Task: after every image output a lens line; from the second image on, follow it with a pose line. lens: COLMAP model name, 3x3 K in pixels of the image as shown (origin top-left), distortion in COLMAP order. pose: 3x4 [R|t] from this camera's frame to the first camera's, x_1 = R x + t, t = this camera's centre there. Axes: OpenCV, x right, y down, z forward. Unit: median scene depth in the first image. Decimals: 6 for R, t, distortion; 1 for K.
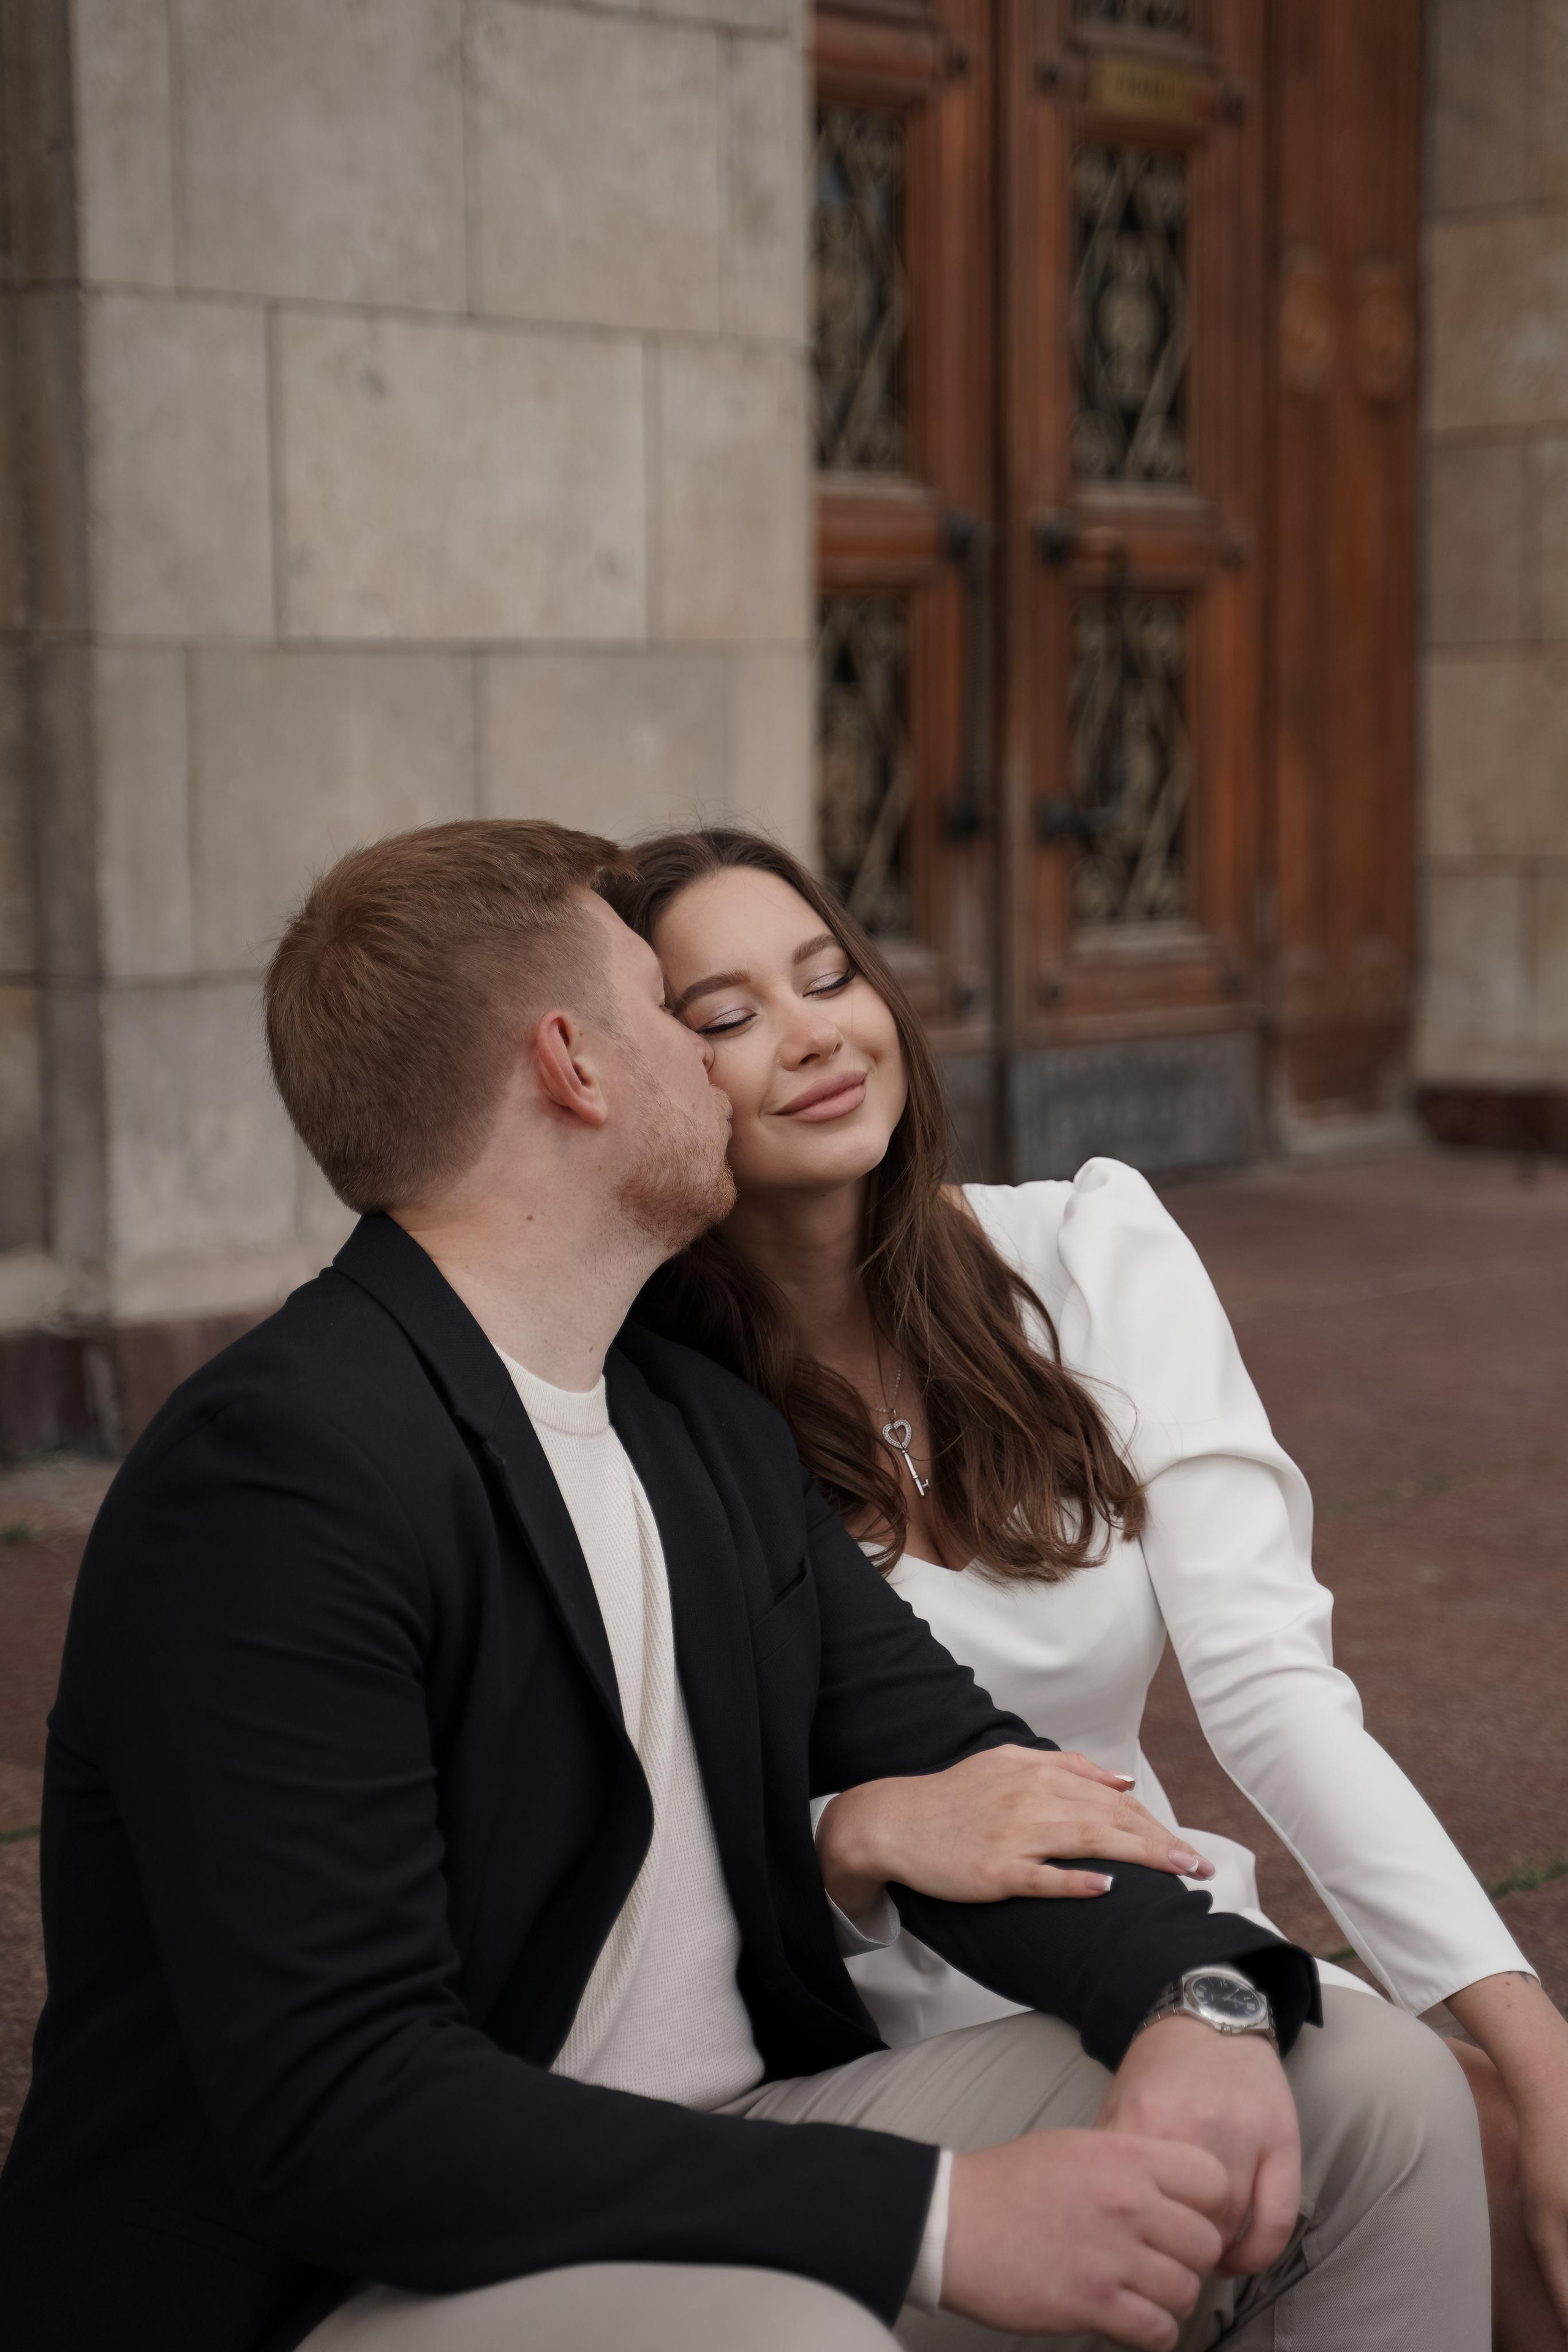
lens RADIAL K [[4282.0, 0, 784.0], [0, 4282.0, 1176.0], [0, 0, 1]] dist [0.191582, -0.153886]
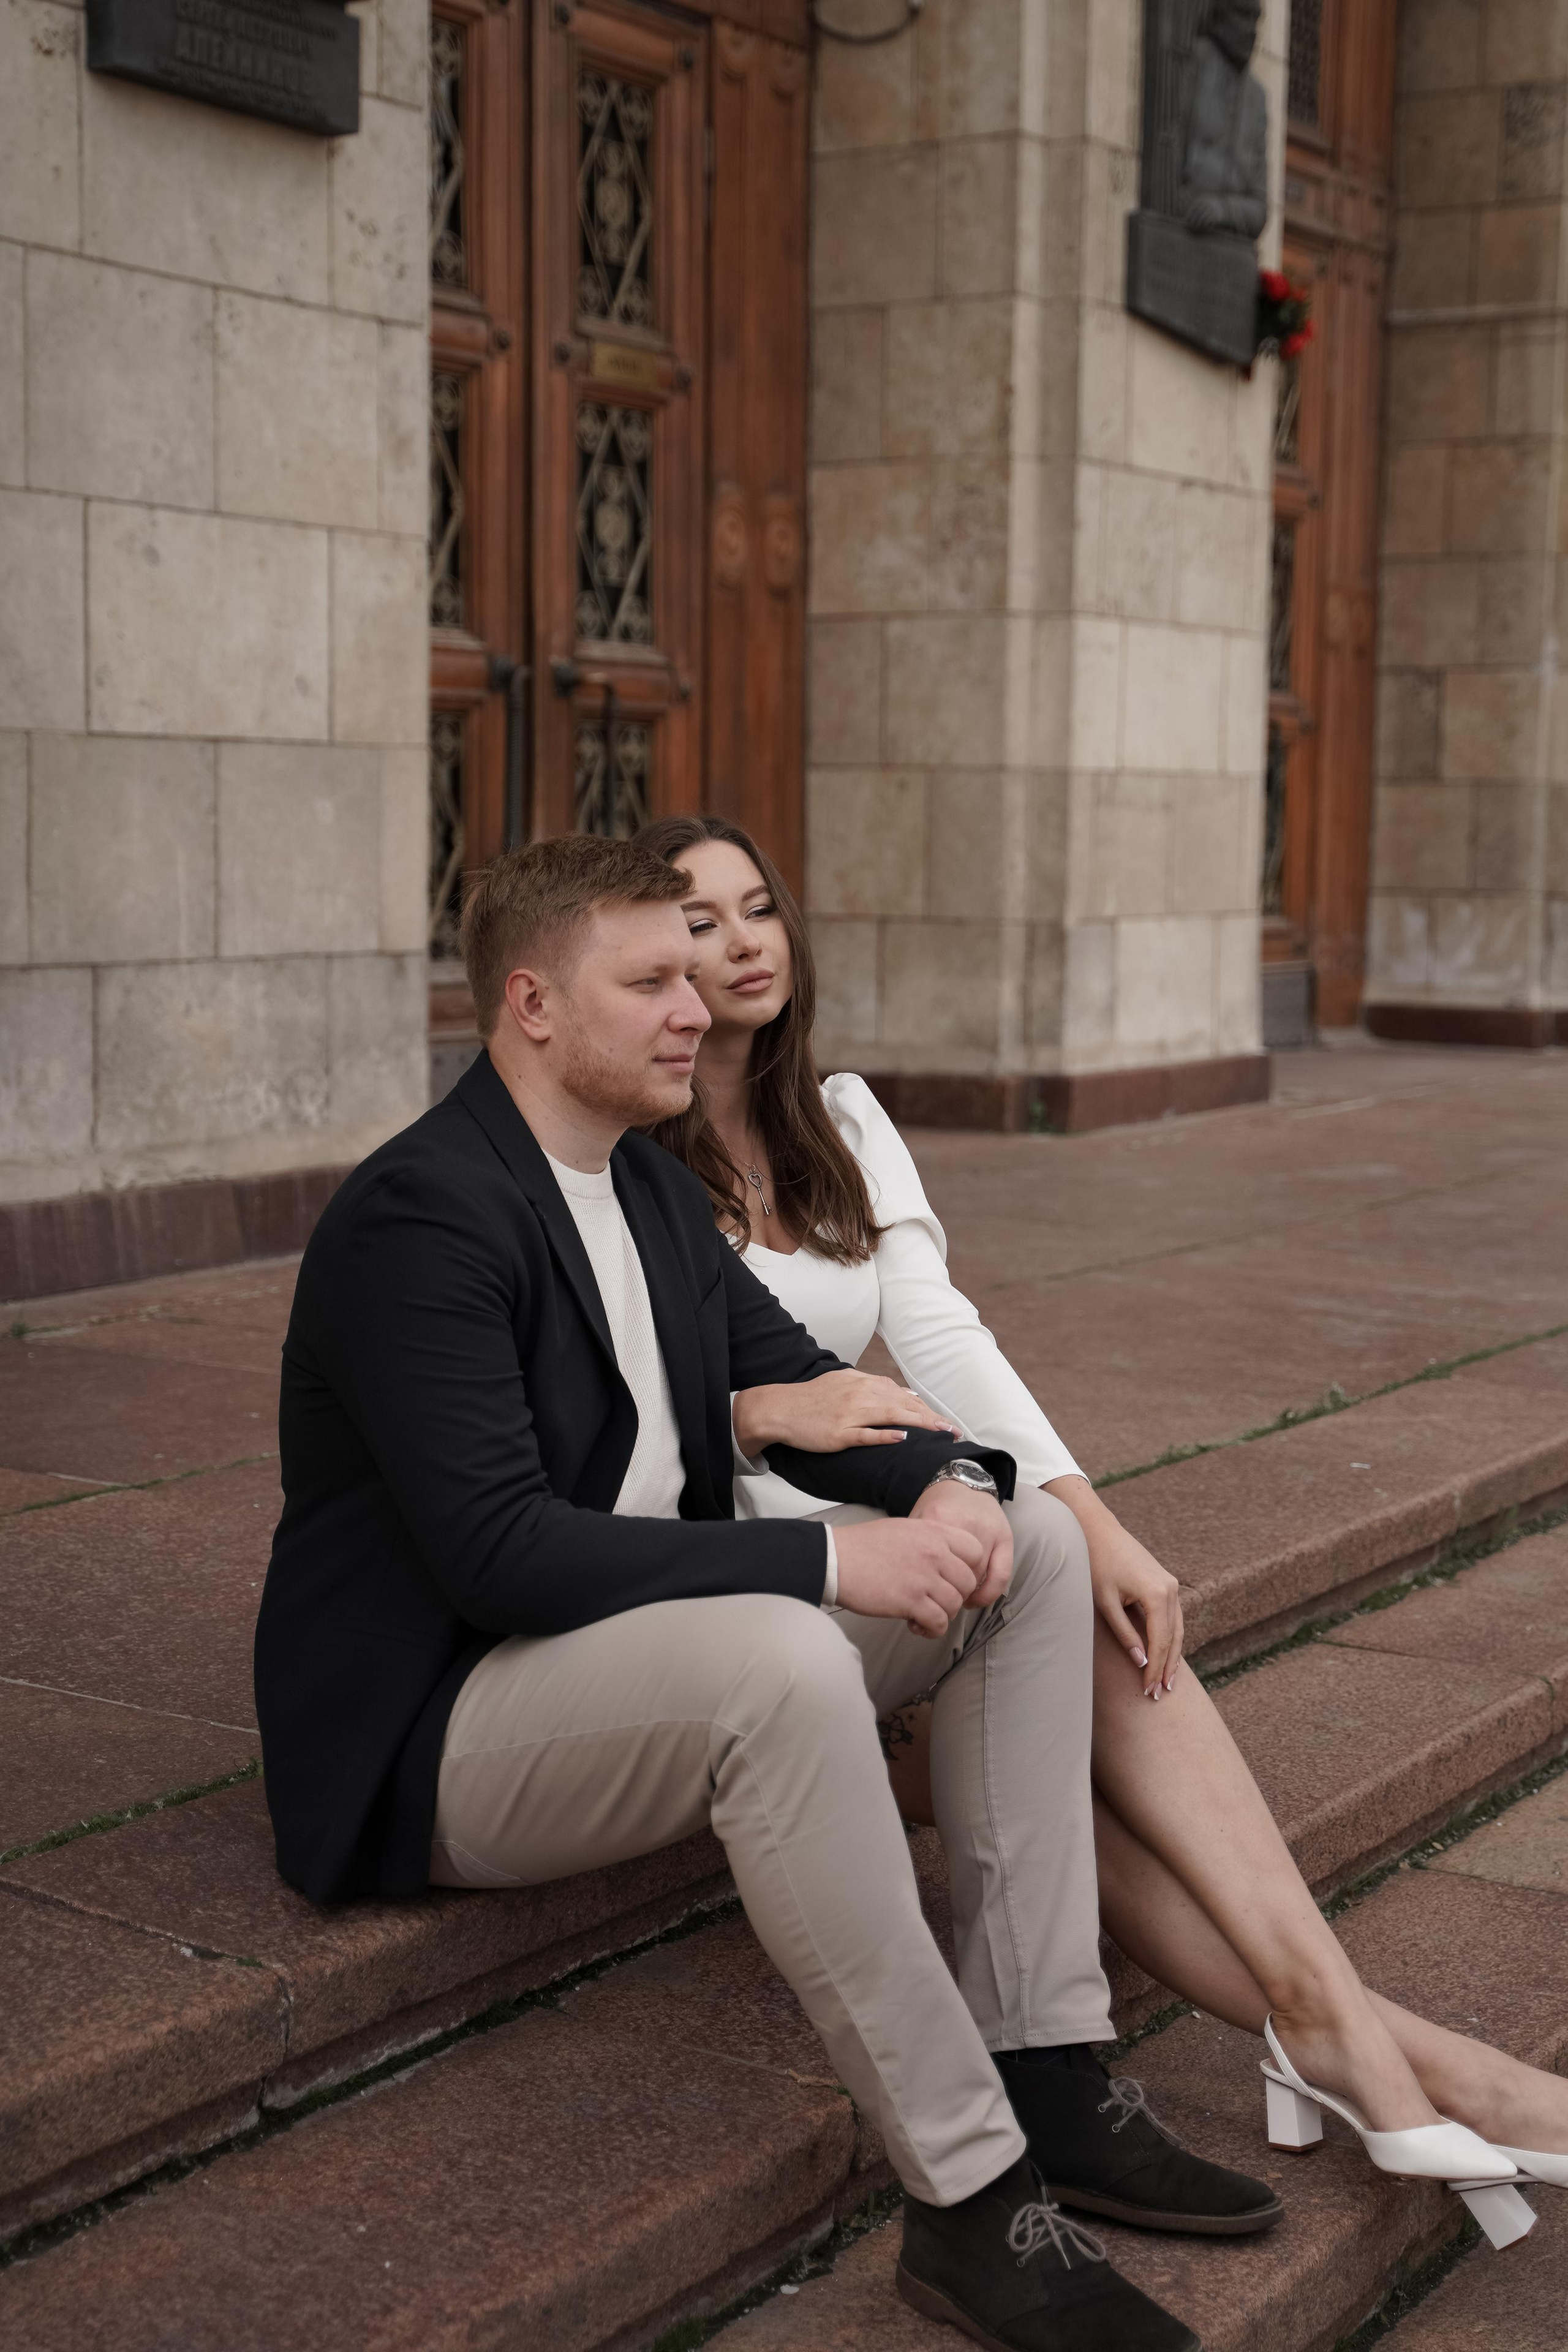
lens RADIAL K [[3317.1, 0, 784.0], [0, 3317.1, 1176.0], [0, 0, 1]] dist [0.035837, -0.025160]
pose [[0.985087, 0.010454, 0.171736, -0.052639], [-0.011031, 0.999936, 0.002409, 0.012600], [-0.171700, -0.004268, 0.985140, -0.088695]]
